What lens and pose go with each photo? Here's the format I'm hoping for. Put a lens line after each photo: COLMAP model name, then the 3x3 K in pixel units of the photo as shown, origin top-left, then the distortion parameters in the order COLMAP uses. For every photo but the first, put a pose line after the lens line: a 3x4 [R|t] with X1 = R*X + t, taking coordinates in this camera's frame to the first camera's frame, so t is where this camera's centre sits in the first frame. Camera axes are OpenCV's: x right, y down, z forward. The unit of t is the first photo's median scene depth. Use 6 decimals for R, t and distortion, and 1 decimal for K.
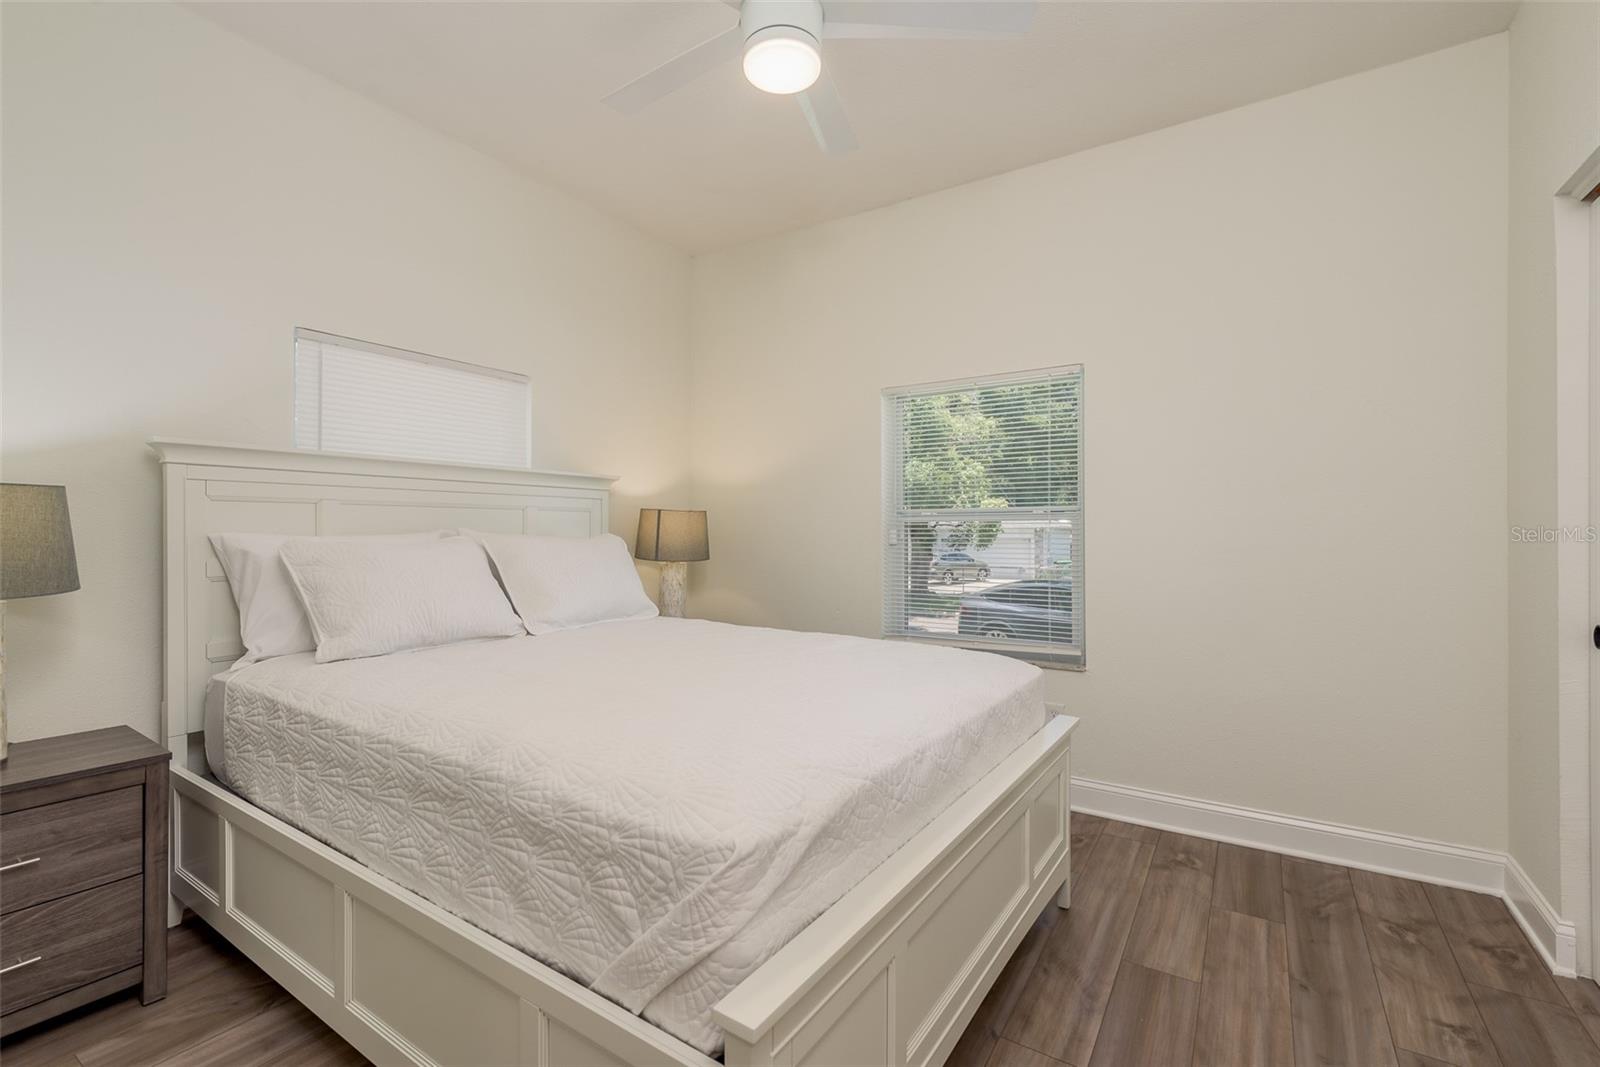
lens RADIAL K [[704.7, 0, 801.1], [0, 704.7, 529.5], [0, 0, 1]] dist [0.000059, 0.000054]
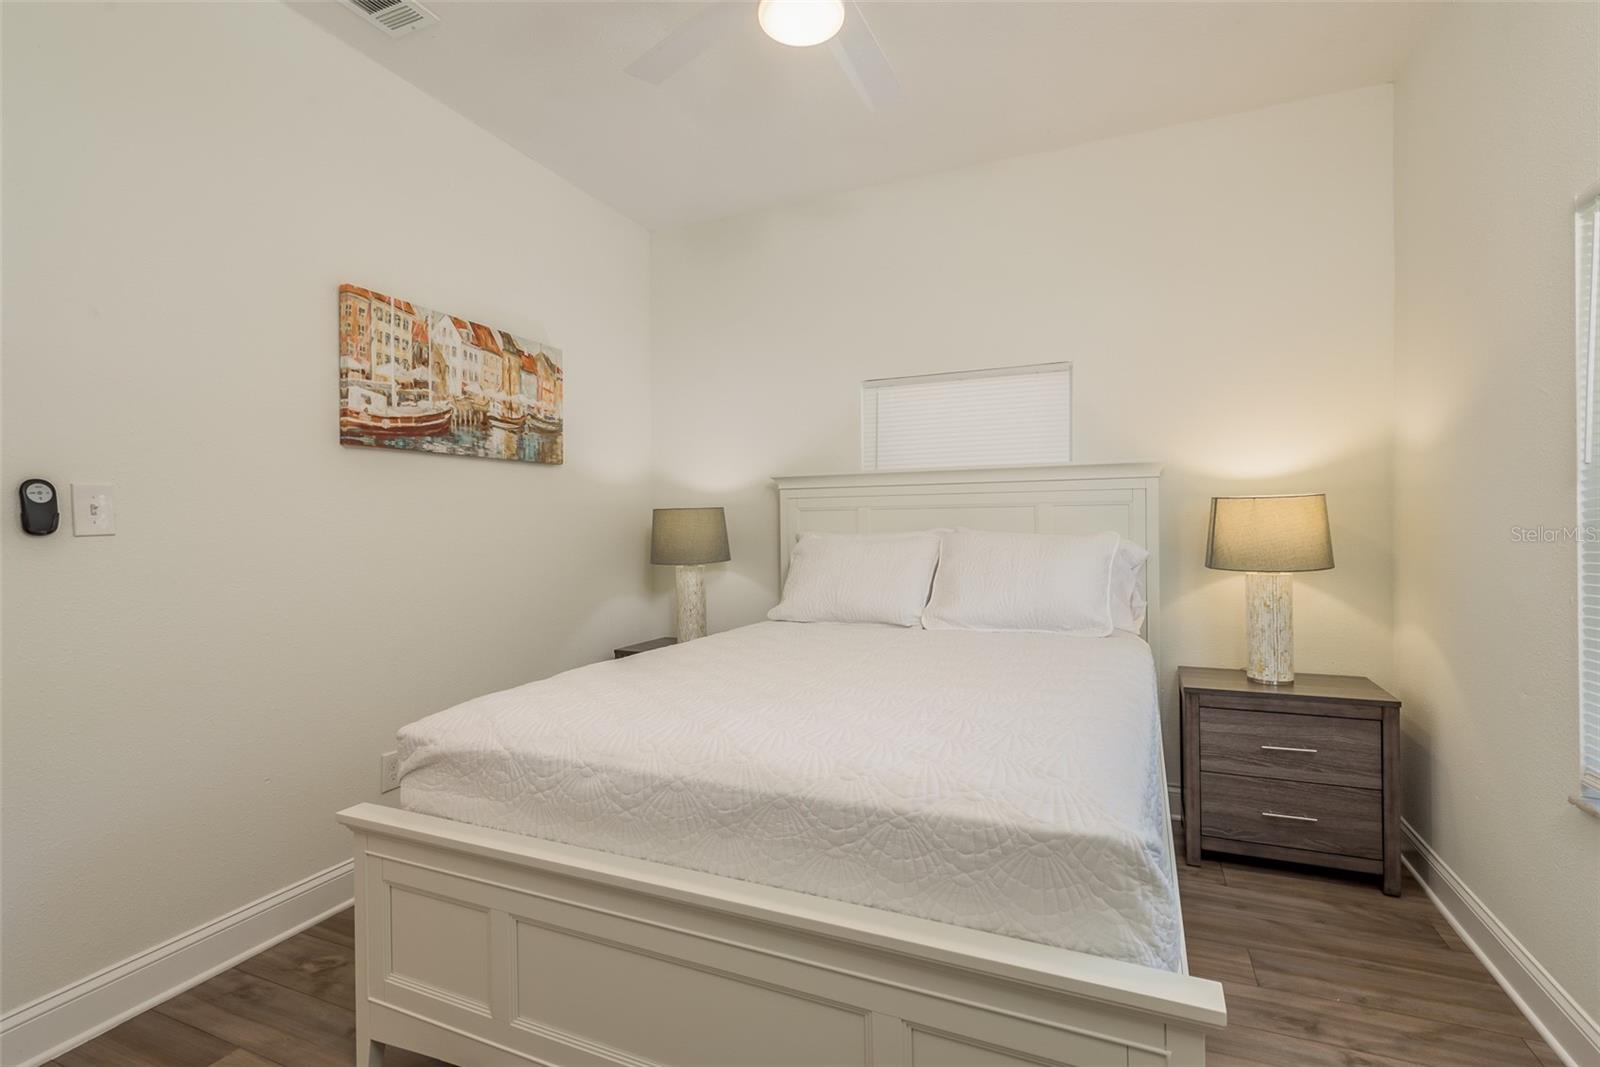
lens RADIAL K [[742.6, 0, 803.0], [0, 742.6, 538.2], [0, 0, 1]] dist [0.000776, -0.000385]
pose [[0.170996, 0.007196, -0.985245, 0.744805], [0.011056, 0.999896, 0.009222, 0.002710], [0.985210, -0.012470, 0.170899, 0.696005]]
